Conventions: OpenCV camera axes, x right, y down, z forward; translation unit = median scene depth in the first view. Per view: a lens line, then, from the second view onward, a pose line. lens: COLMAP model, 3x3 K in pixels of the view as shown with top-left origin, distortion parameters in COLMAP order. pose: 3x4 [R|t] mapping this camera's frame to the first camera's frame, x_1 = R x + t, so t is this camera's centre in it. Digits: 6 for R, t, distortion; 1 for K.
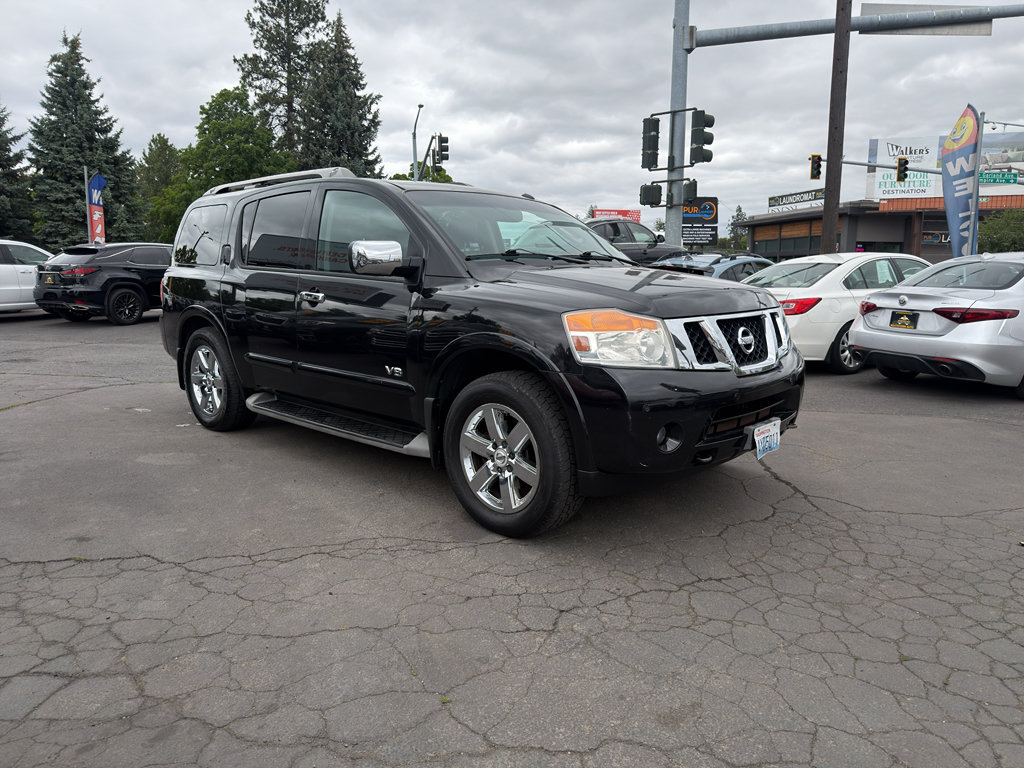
lens RADIAL K [[700.0, 0, 511.7], [0, 700.0, 403.7], [0, 0, 1]] dist [0.030307, -0.034725]
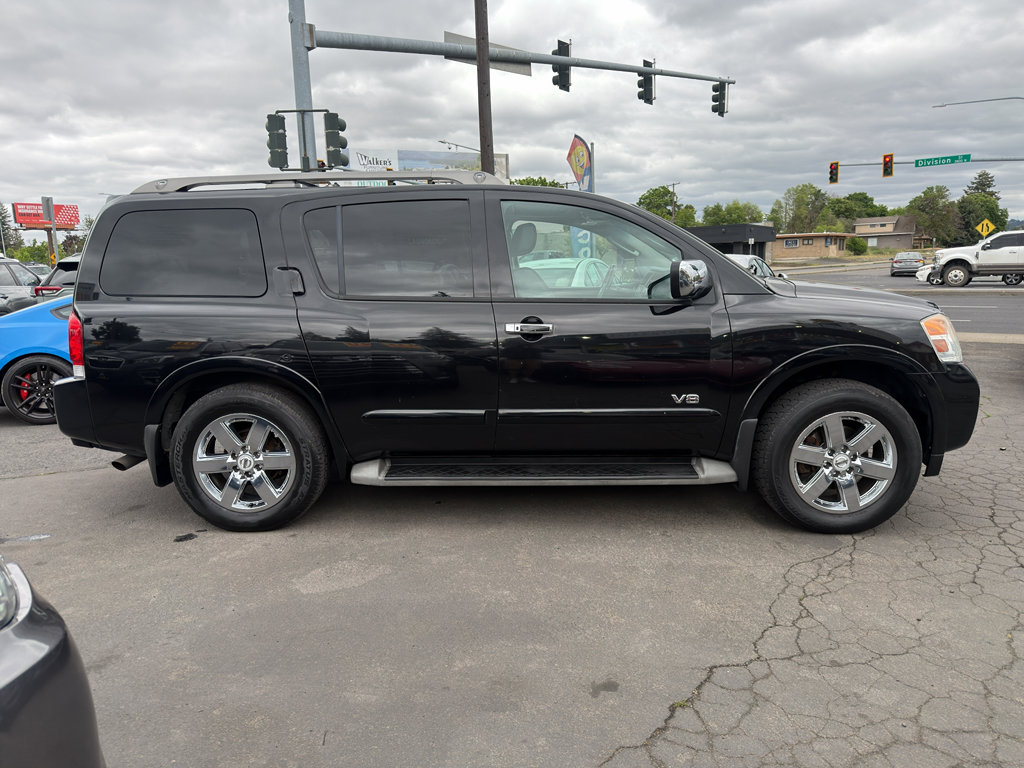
lens RADIAL K [[727.8, 0, 497.0], [0, 727.8, 385.2], [0, 0, 1]] dist [0.055264, -0.081183]
pose [[0.759107, -0.131606, 0.637523, -0.253834], [0.152633, 0.988033, 0.022221, -0.032576], [-0.632818, 0.080440, 0.770111, 0.105398]]
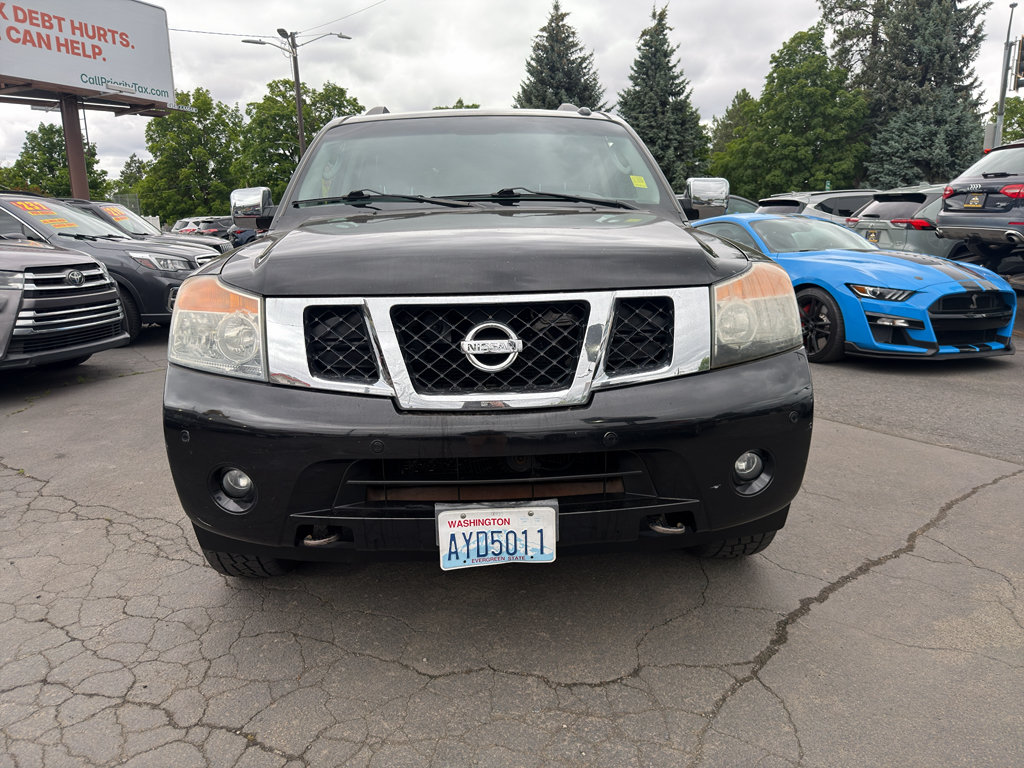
lens RADIAL K [[720.7, 0, 512.0], [0, 720.7, 384.0], [0, 0, 1]] dist [-0.001545, -0.003281]
pose [[0.721720, 0.135439, -0.678805, 0.168035], [-0.113199, 0.990562, 0.077286, -0.024747], [0.682866, 0.021061, 0.730240, 0.142847]]
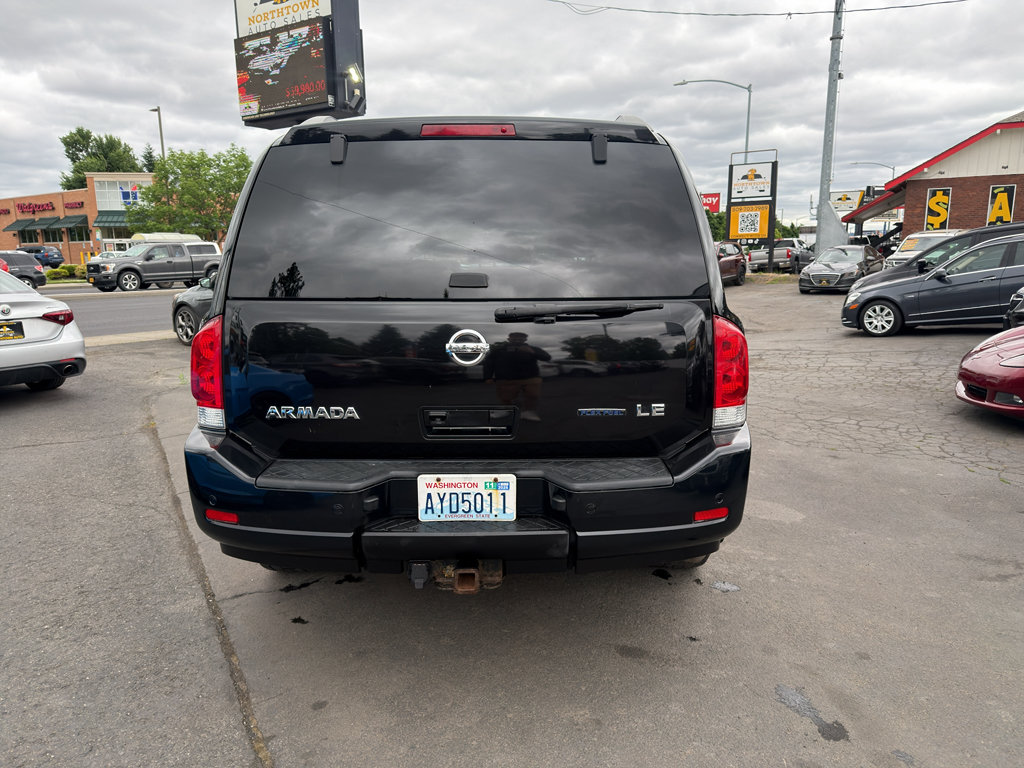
lens RADIAL K [[735.4, 0, 512.0], [0, 735.4, 384.0], [0, 0, 1]] dist [0.054427, -0.067170]
pose [[-0.674590, -0.128627, 0.726899, -0.284926], [0.144525, 0.942632, 0.300927, -0.119036], [-0.723906, 0.308057, -0.617301, 0.544442]]
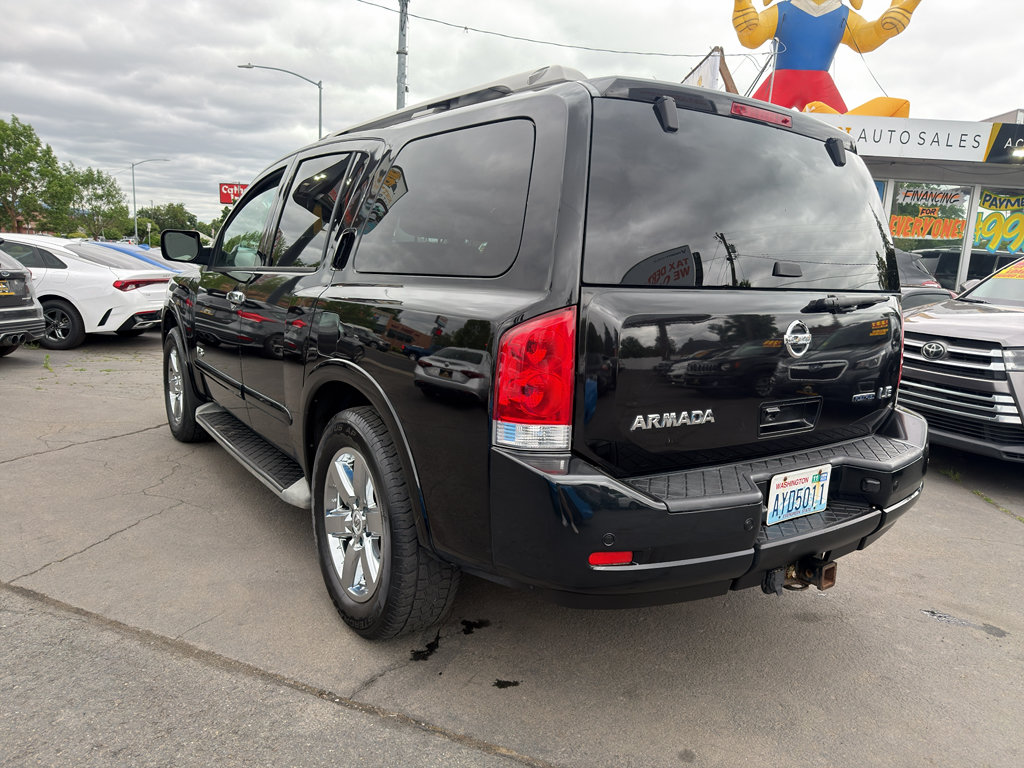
lens RADIAL K [[742.5, 0, 523.9], [0, 742.5, 392.9], [0, 0, 1]] dist [-0.014156, -0.004866]
pose [[-0.978184, -0.085502, 0.189330, -0.139985], [-0.012089, 0.933258, 0.359004, -0.123985], [-0.207390, 0.348883, -0.913931, 0.605840]]
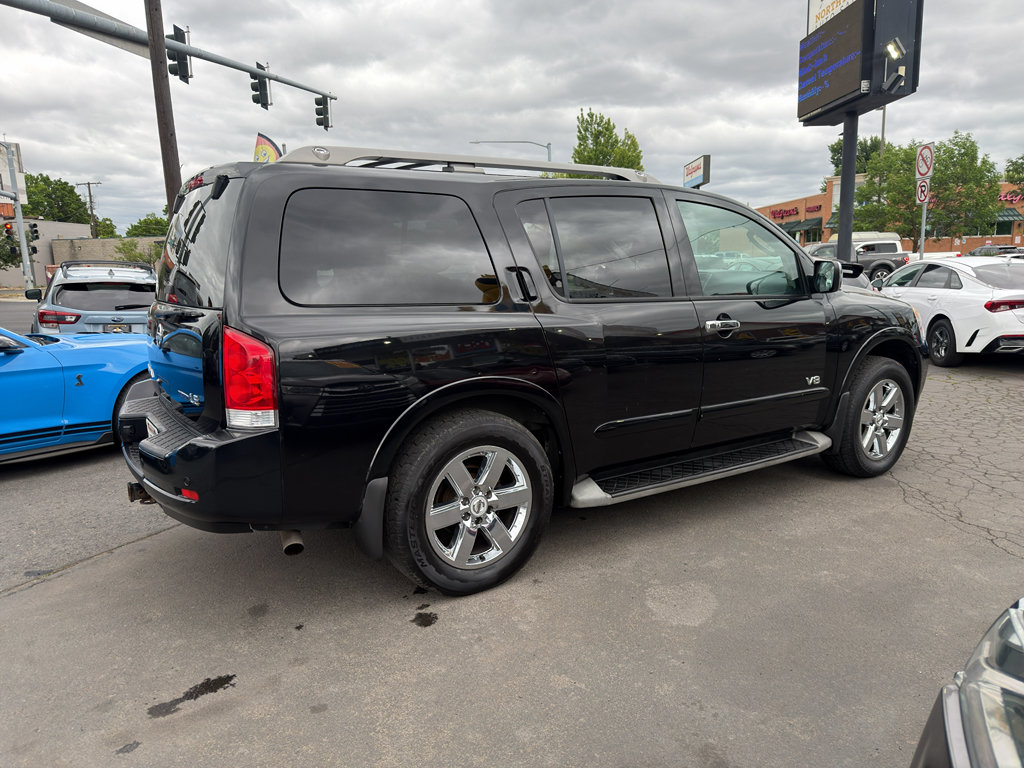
lens RADIAL K [[727.8, 0, 497.0], [0, 727.8, 385.2], [0, 0, 1]] dist [0.055264, -0.081183]
pose [[0.234042, -0.170080, 0.957234, -0.355425], [0.208716, 0.970413, 0.121391, -0.072508], [-0.949559, 0.171380, 0.262616, 0.301694]]
